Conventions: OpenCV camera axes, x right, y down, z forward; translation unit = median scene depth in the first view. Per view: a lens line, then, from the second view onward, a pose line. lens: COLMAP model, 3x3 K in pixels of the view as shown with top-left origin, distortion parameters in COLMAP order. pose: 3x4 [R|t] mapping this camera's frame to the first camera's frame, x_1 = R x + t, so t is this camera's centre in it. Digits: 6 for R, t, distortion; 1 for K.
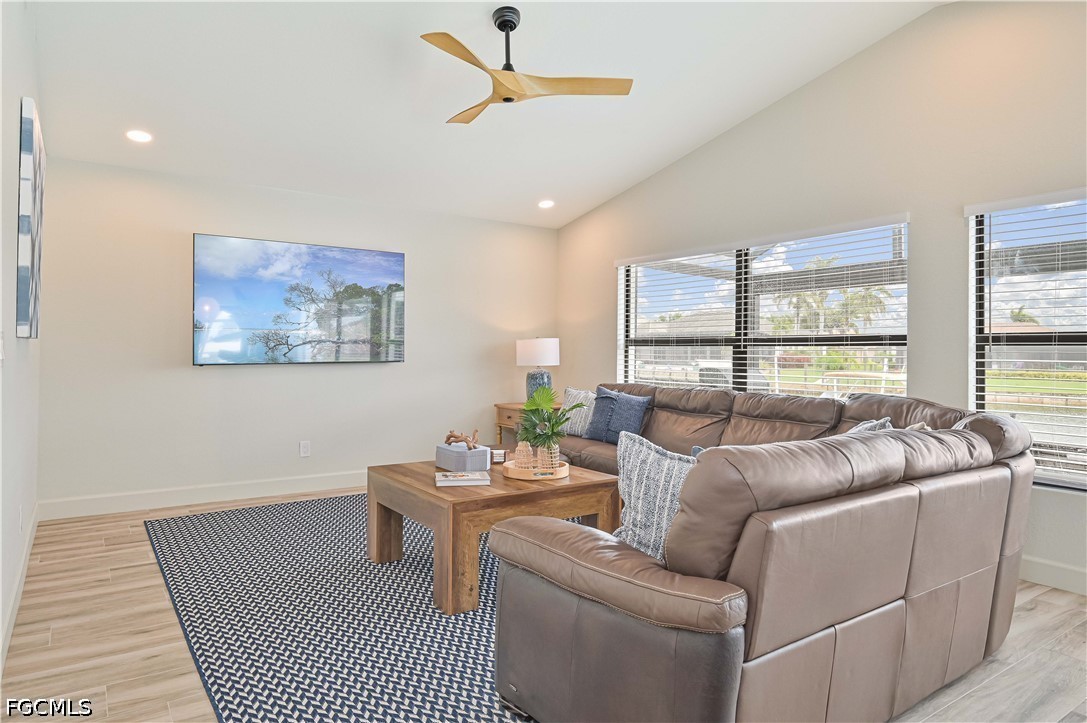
lens RADIAL K [[668.2, 0, 543.3], [0, 668.2, 343.1], [0, 0, 1]] dist [0.002038, -0.000317]
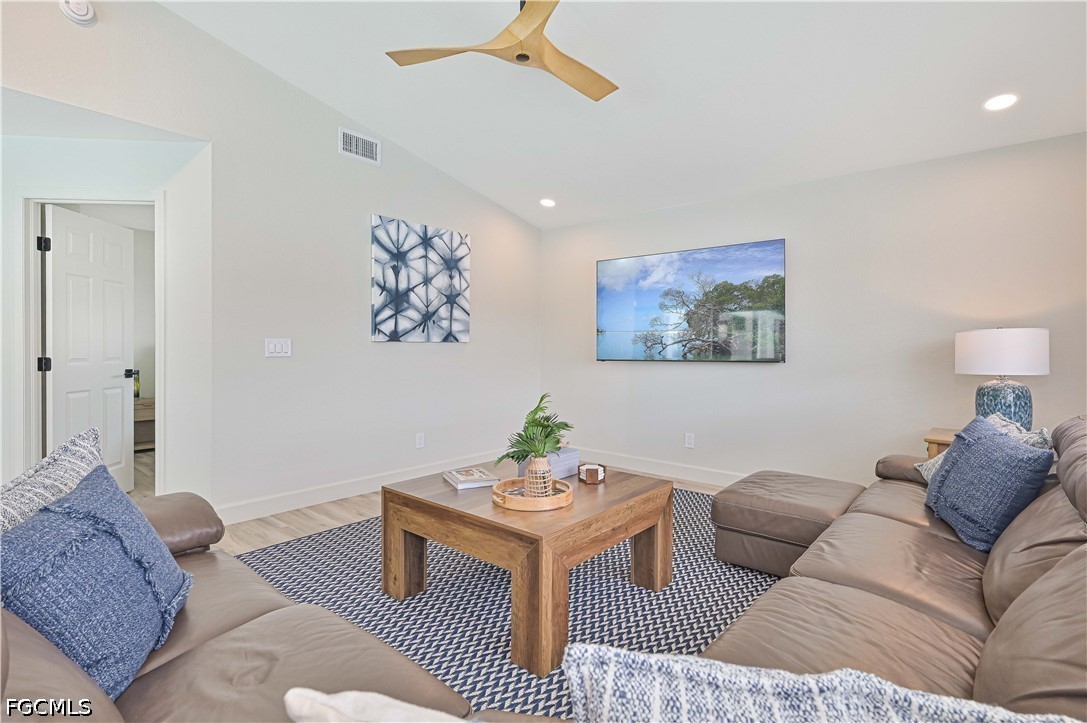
lens RADIAL K [[522.4, 0, 551.1], [0, 522.4, 349.2], [0, 0, 1]] dist [-0.003958, -0.001028]
pose [[0.260833, -0.002421, -0.965381, 0.420005], [0.008824, 0.999961, -0.000124, 0.009643], [0.965344, -0.008486, 0.260844, 0.588006]]
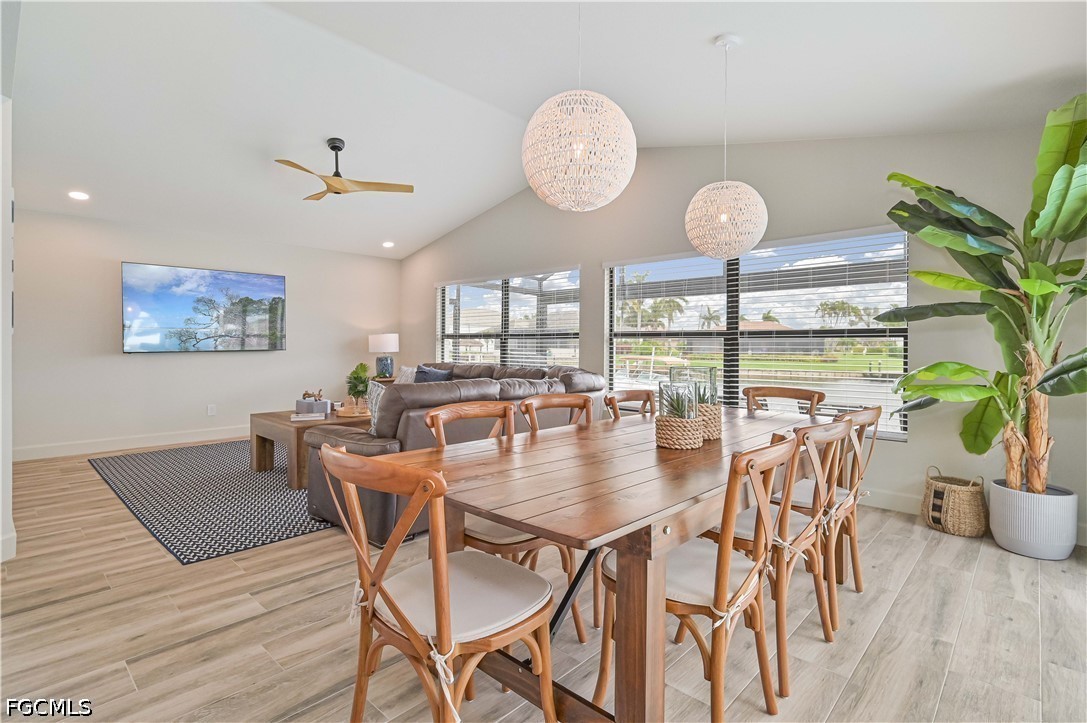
lens RADIAL K [[522.4, 0, 551.1], [0, 522.4, 349.2], [0, 0, 1]] dist [-0.003958, -0.001028]
pose [[0.975958, -0.007451, 0.217830, 0.126945], [0.001918, 0.999670, 0.025598, -0.002410], [-0.217949, -0.024565, 0.975651, -0.282673]]
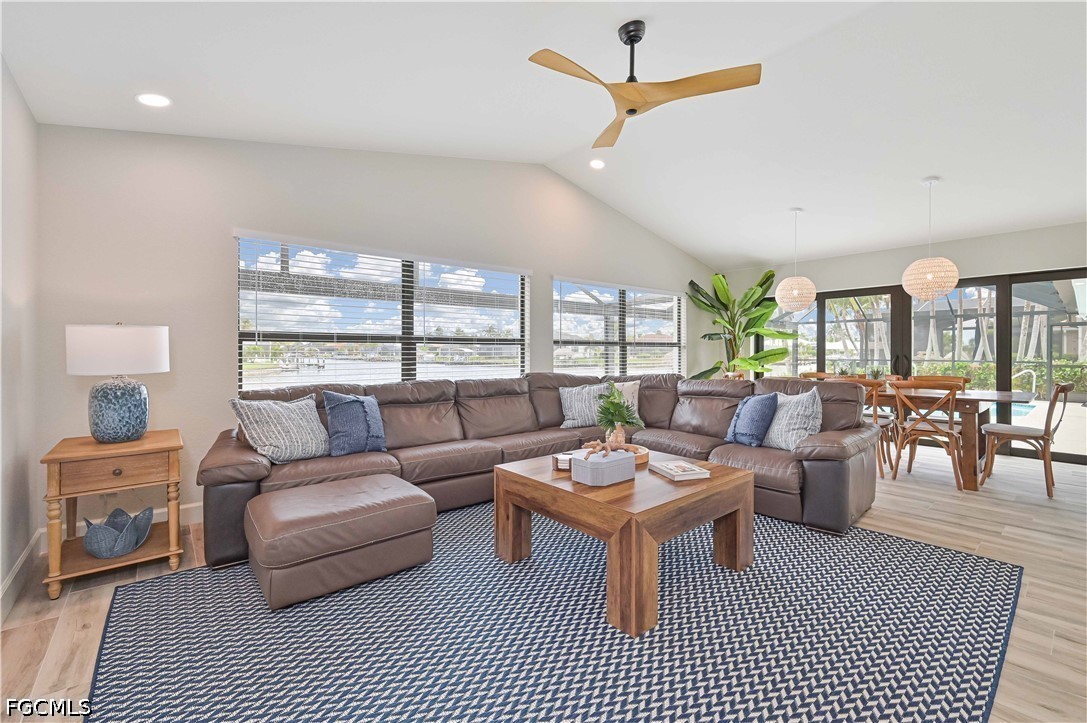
lens RADIAL K [[463.2, 0, 546.7], [0, 463.2, 347.7], [0, 0, 1]] dist [0.001597, 0.000327]
pose [[-0.100964, -0.004094, 0.994882, -0.535625], [-0.013664, 0.999903, 0.002729, 0.006298], [-0.994796, -0.013318, -0.101010, 0.824133]]
